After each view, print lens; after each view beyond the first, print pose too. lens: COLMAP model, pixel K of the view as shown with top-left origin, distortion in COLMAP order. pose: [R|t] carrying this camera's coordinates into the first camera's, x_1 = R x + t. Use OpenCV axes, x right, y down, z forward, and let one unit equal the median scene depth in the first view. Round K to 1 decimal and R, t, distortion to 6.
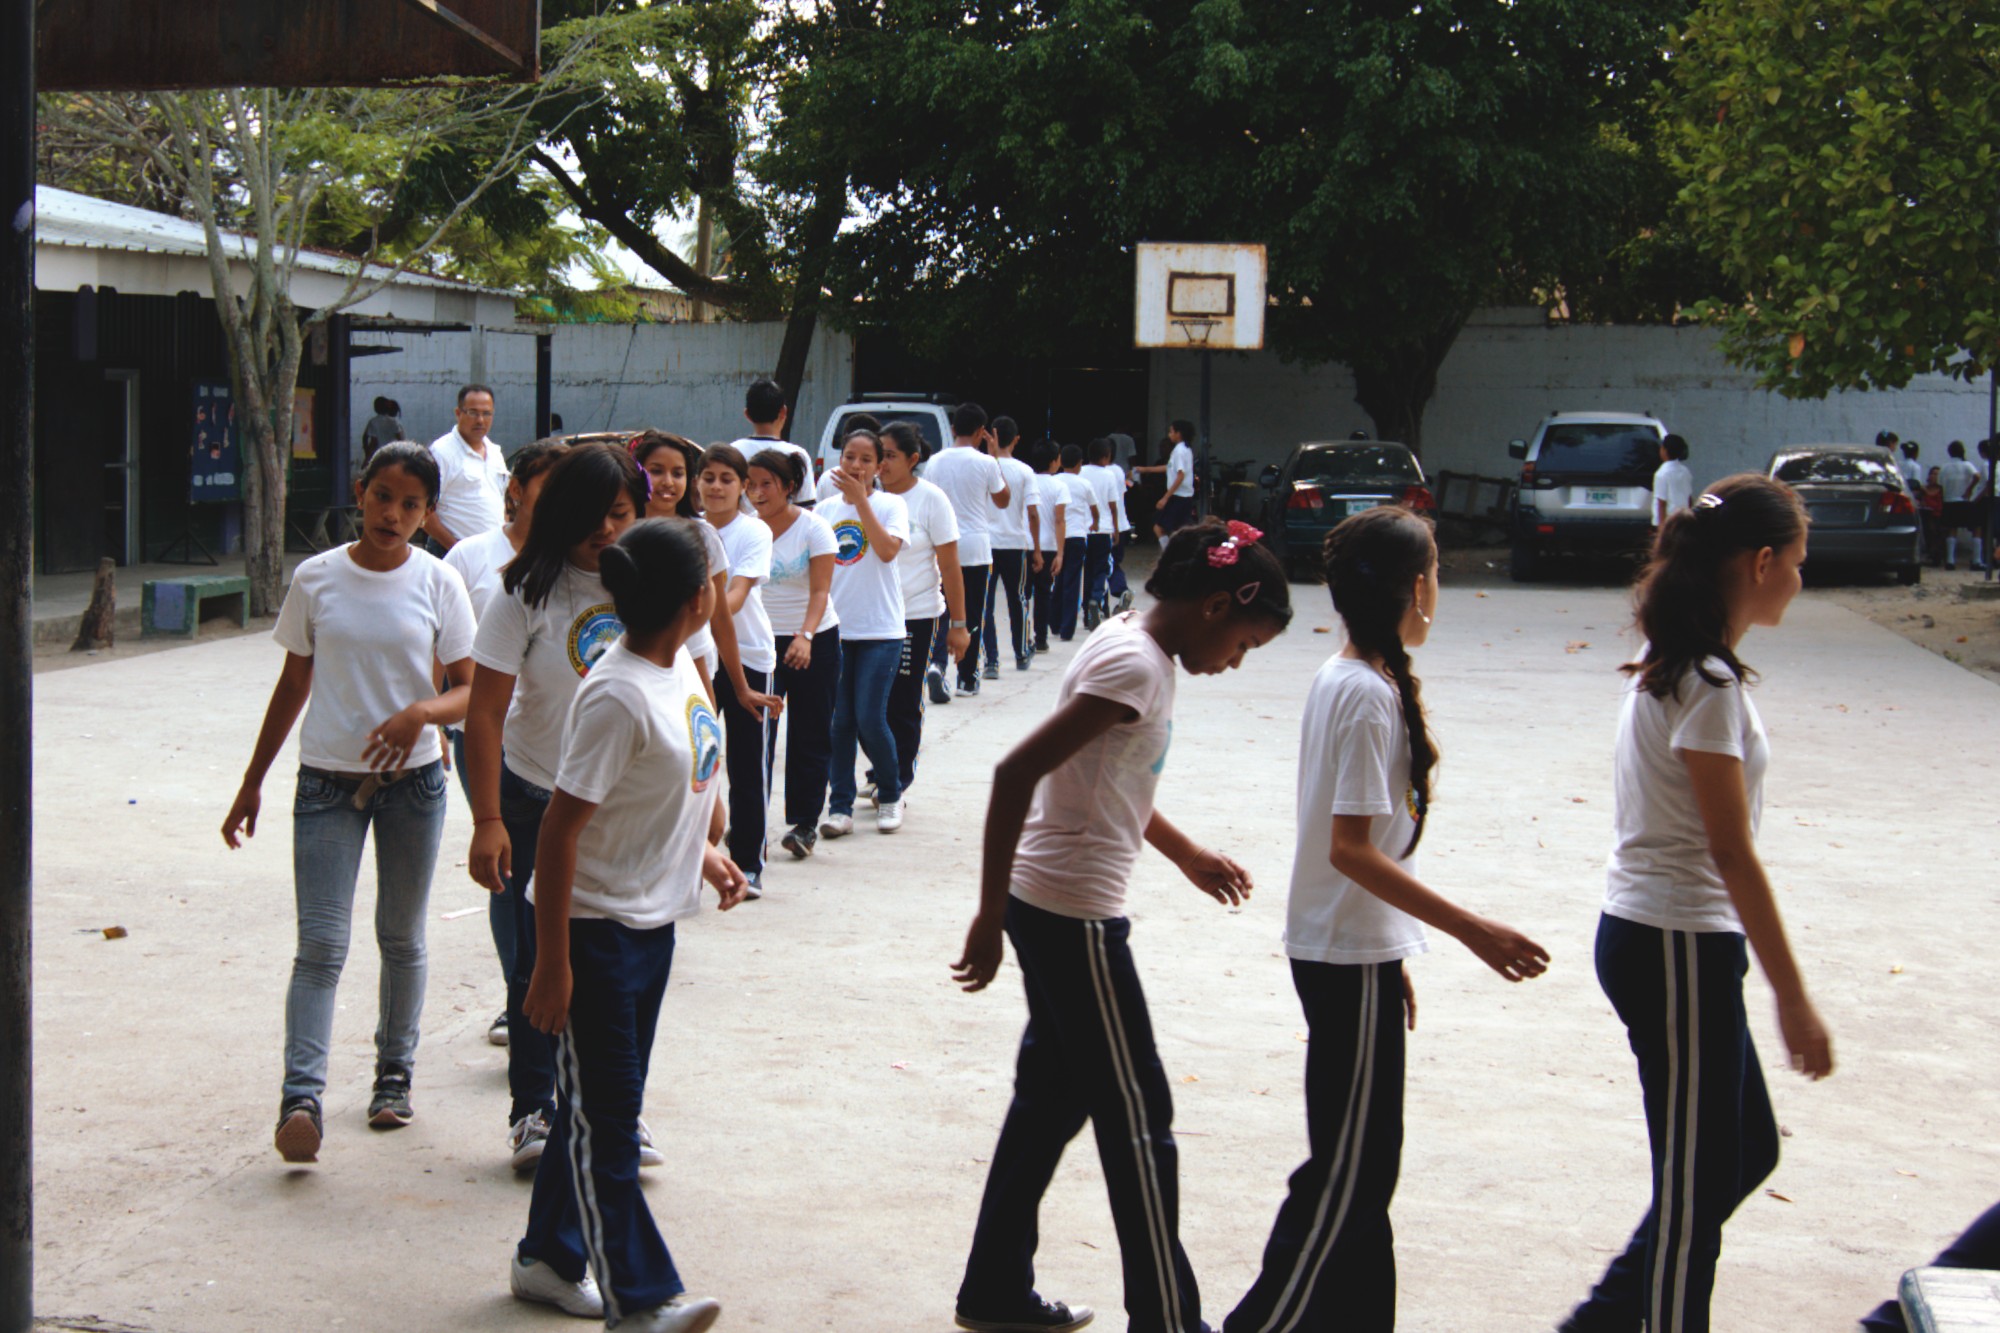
lens RADIAL K [[2829.7, 0, 873.5], [0, 2829.7, 563.3], [0, 0, 1]] dist [-0.065511, -0.009947]
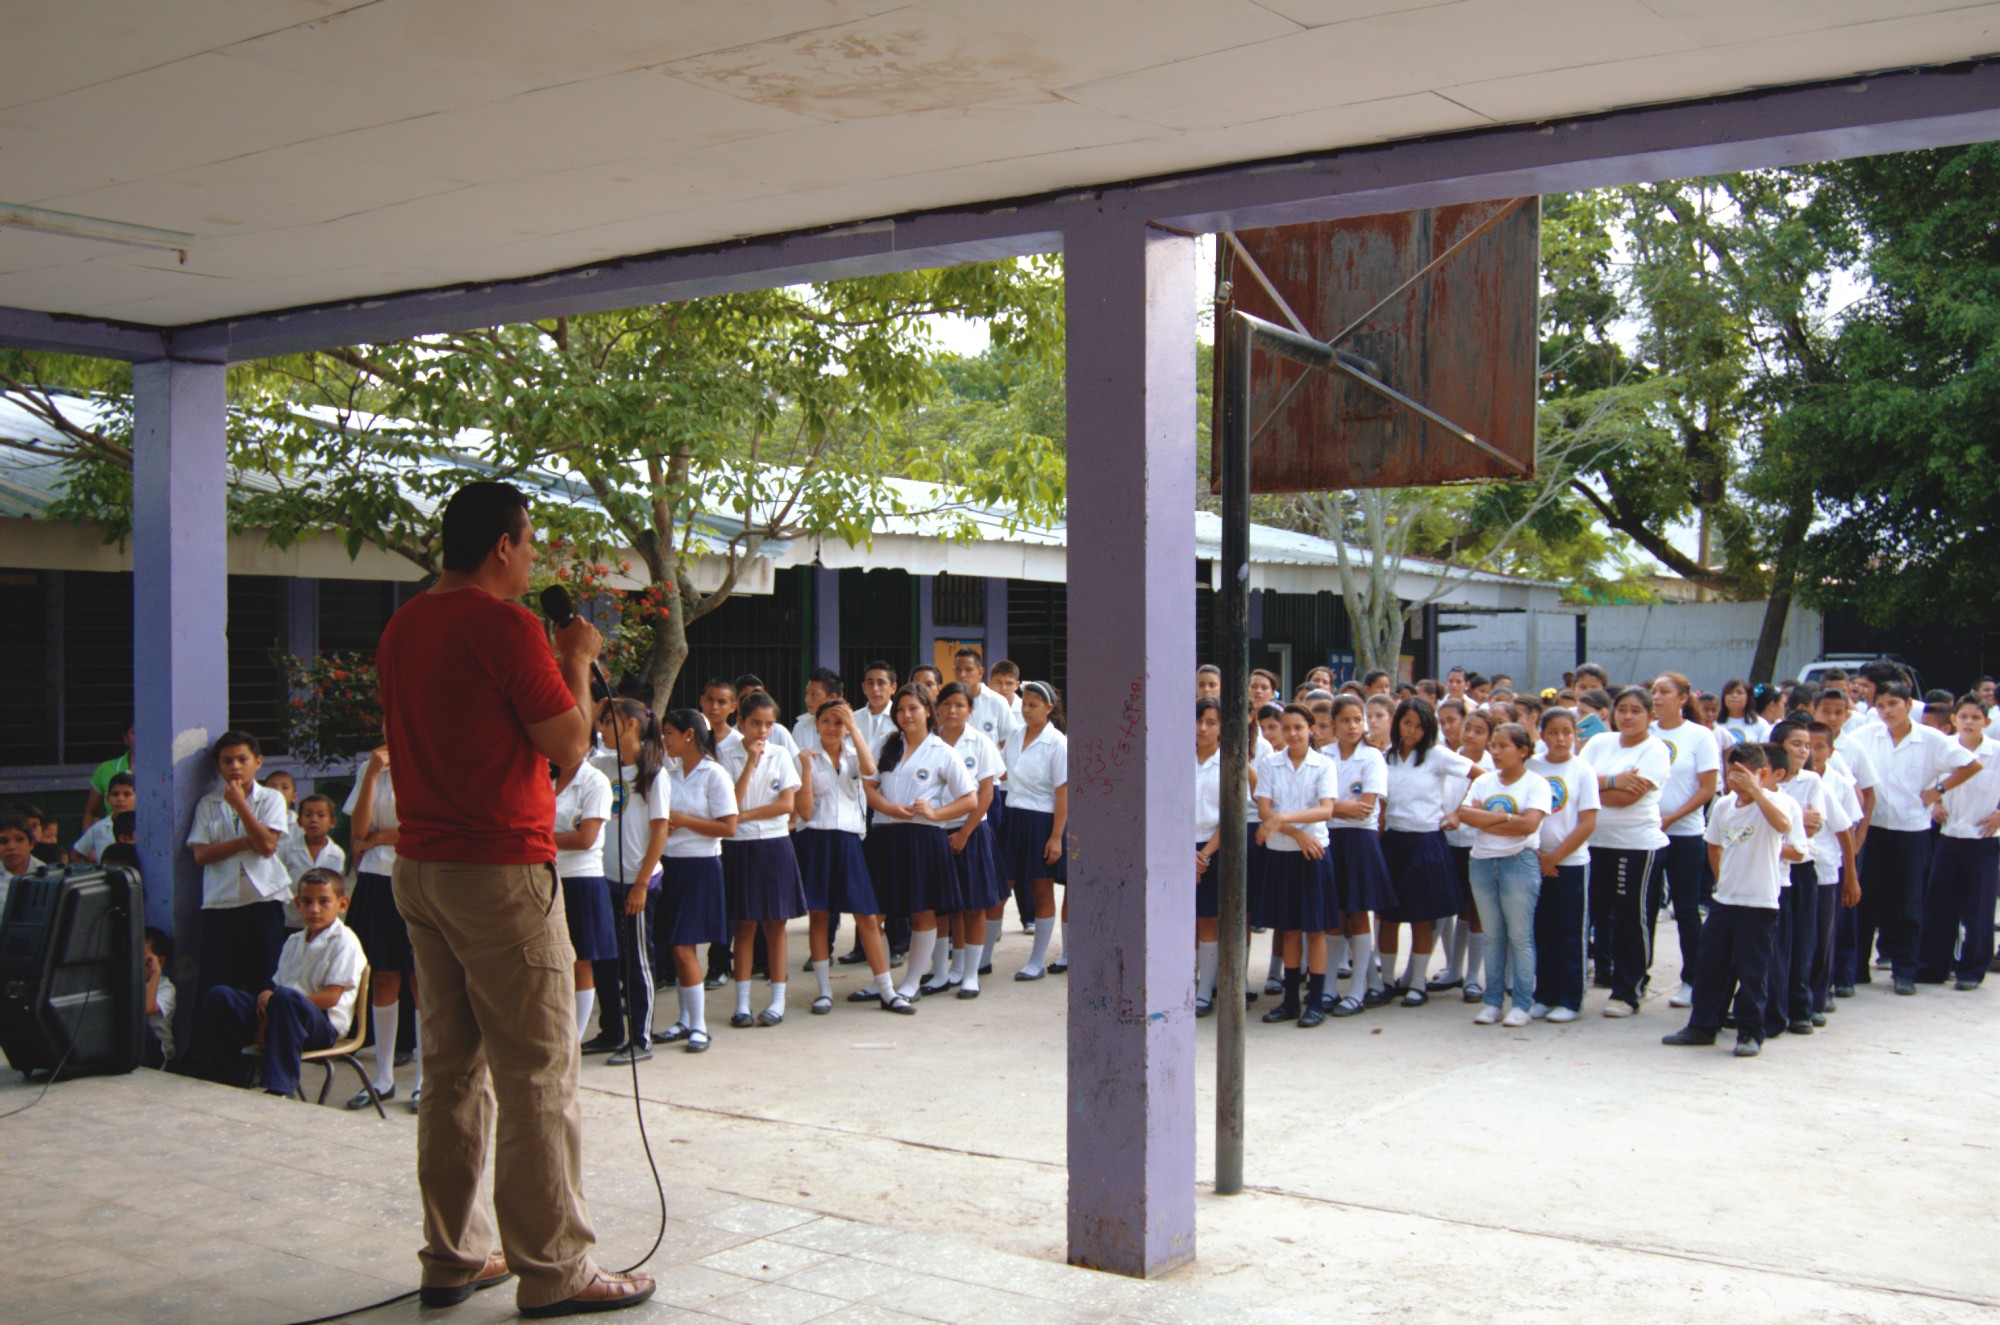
lens RADIAL K [[2164.5, 0, 1000.0], [0, 2164.5, 662.5], [0, 0, 1]] dist [-0.054366, -0.019755]
pose [[0.926499, -0.010748, -0.376143, 0.015562], [-0.010797, 0.998421, -0.055125, 0.002812], [0.376141, 0.055134, 0.924921, -0.070229]]
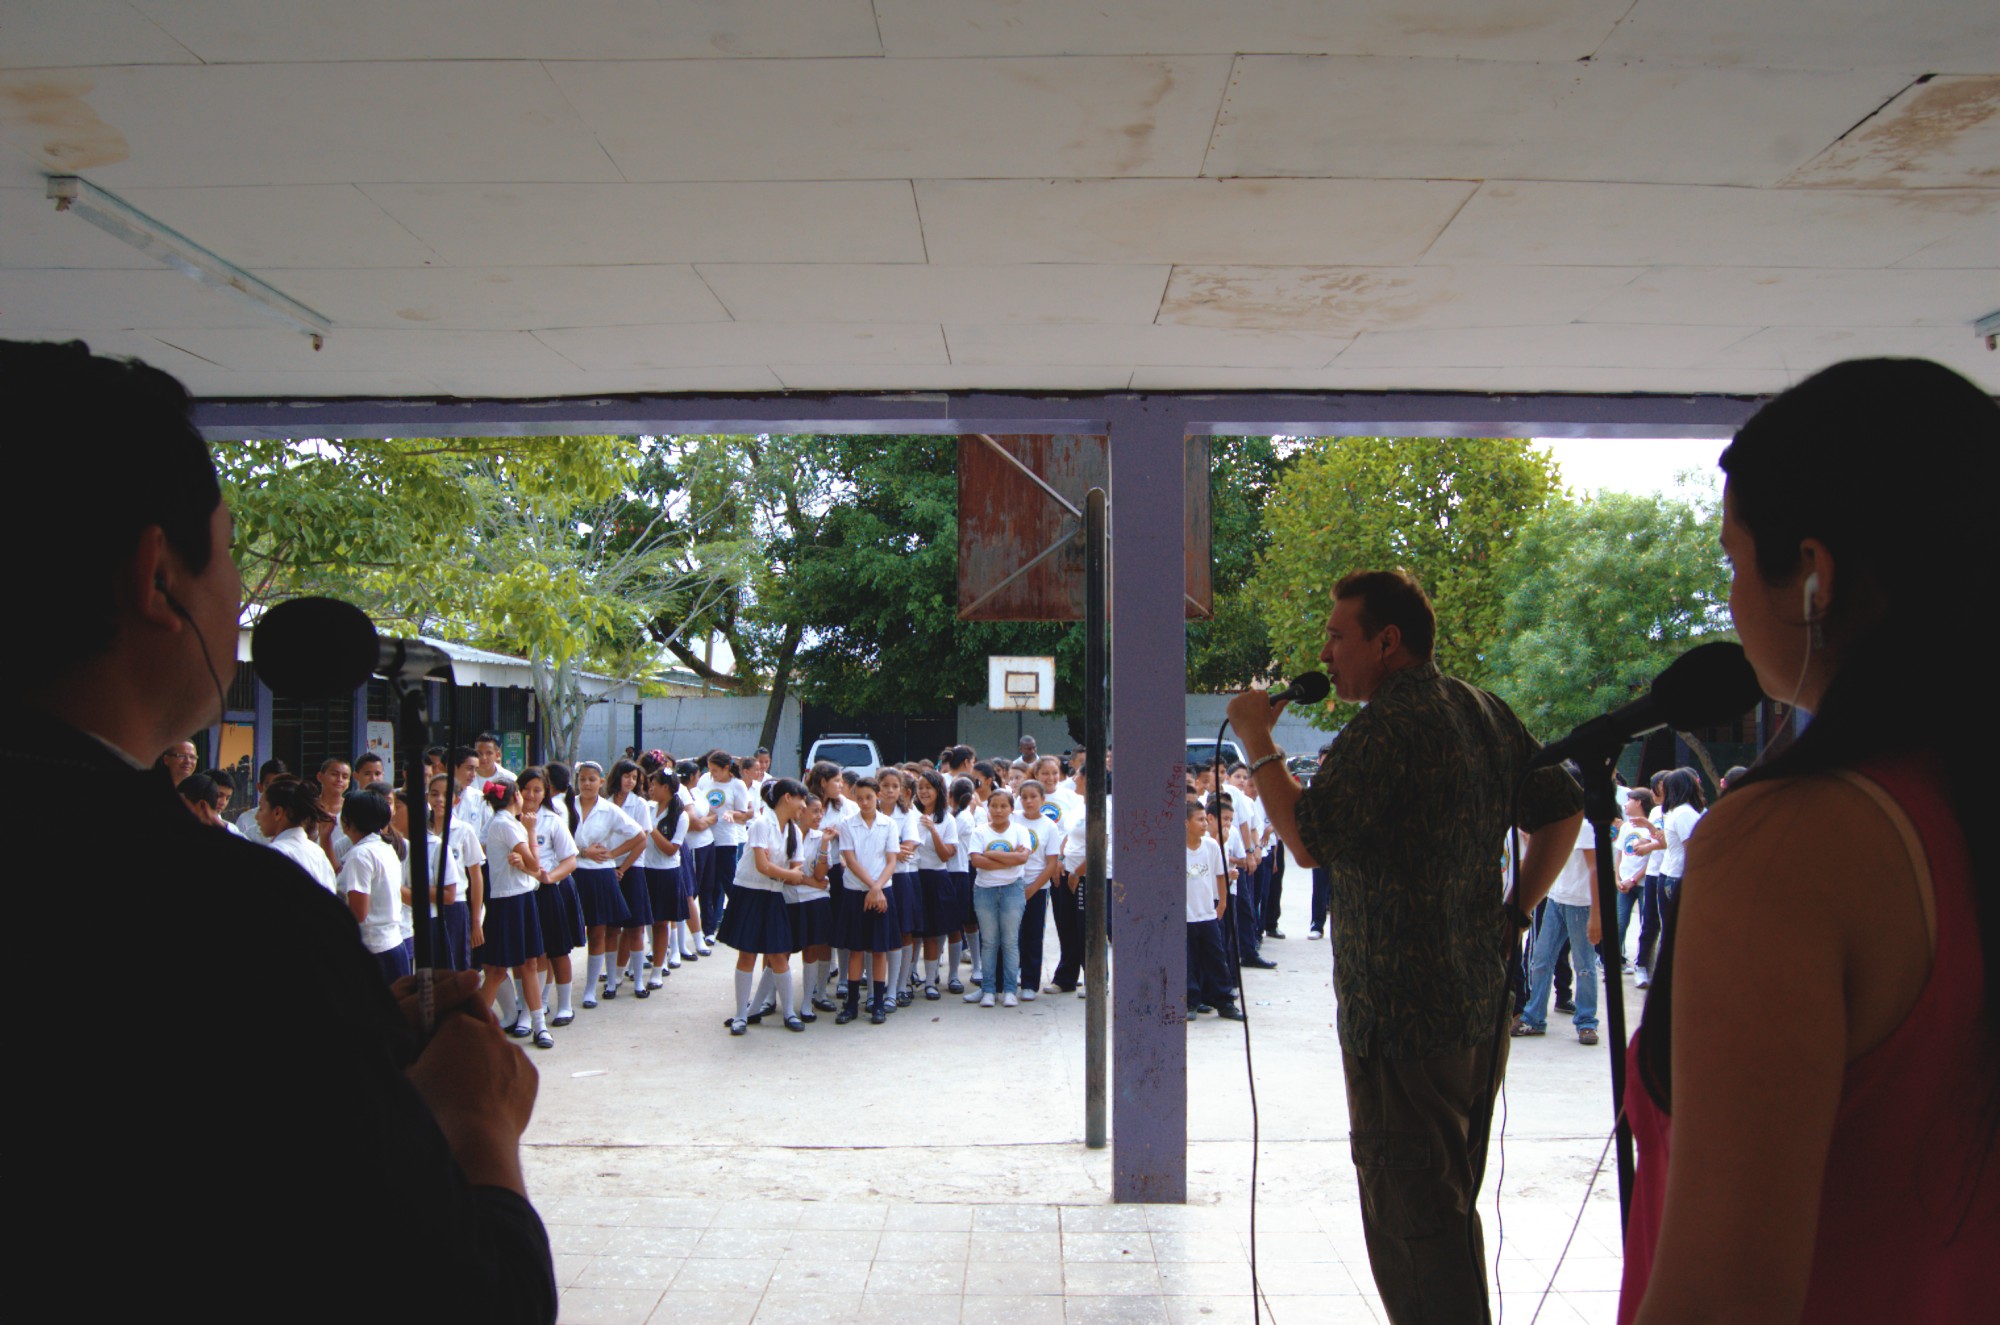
lens RADIAL K [[1584.8, 0, 1000.0], [0, 1584.8, 662.5], [0, 0, 1]] dist [-0.090230, -0.001794]
pose [[0.972133, -0.004431, 0.234388, -0.137105], [0.027885, 0.994909, -0.096847, -0.001499], [-0.232765, 0.100684, 0.967307, -0.063805]]
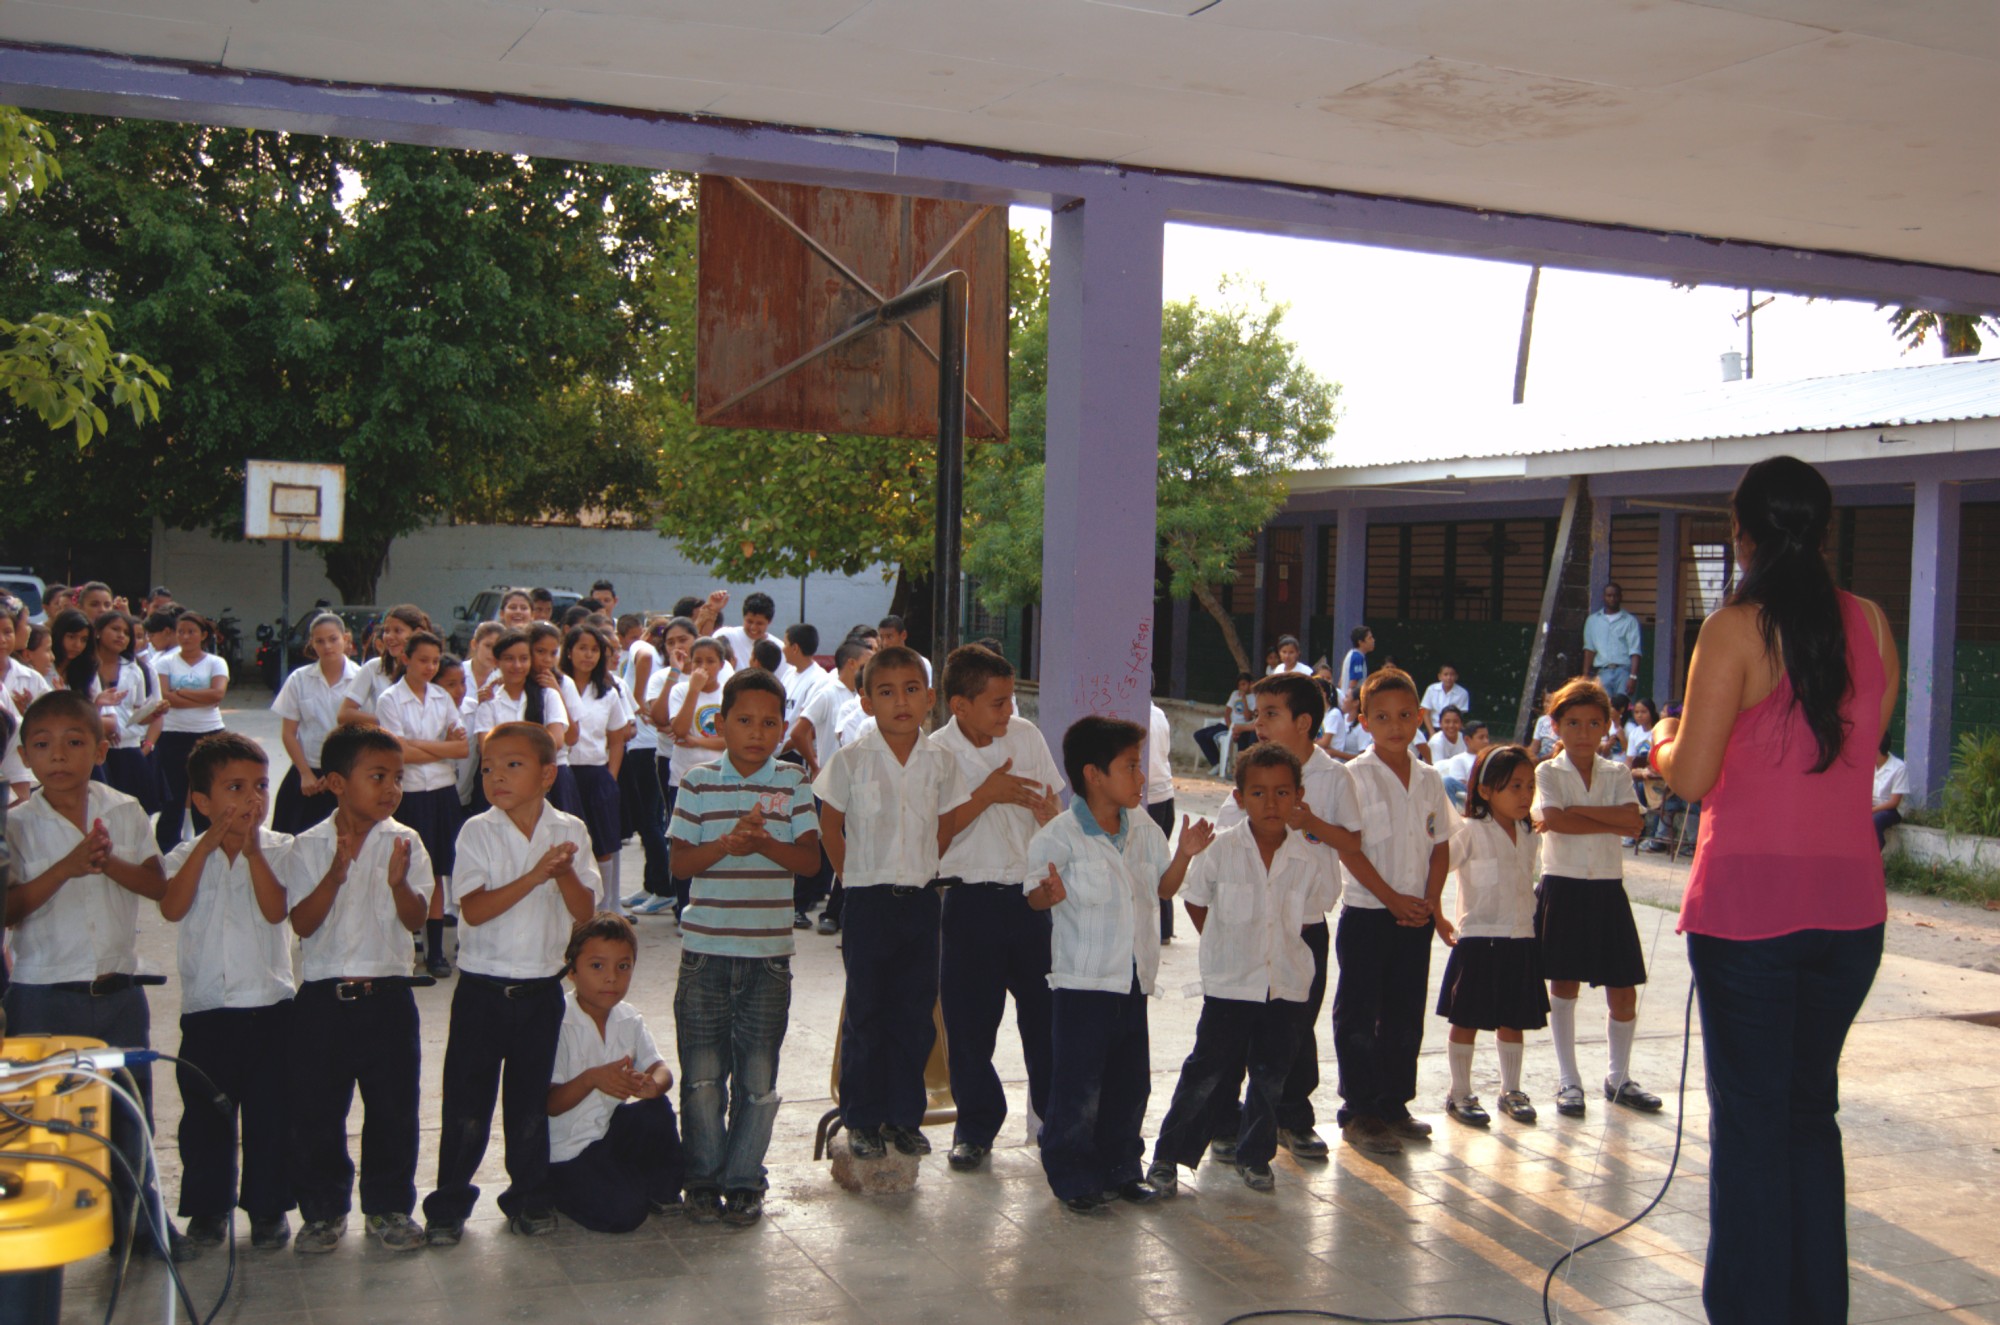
lens RADIAL K [[2229.9, 0, 1000.0], [0, 2229.9, 662.5], [0, 0, 1]] dist [-0.062730, -0.001725]
pose [[0.788851, -0.010021, 0.614503, -0.236253], [0.018399, 0.999804, -0.007315, -0.001962], [-0.614309, 0.017077, 0.788880, -0.047730]]
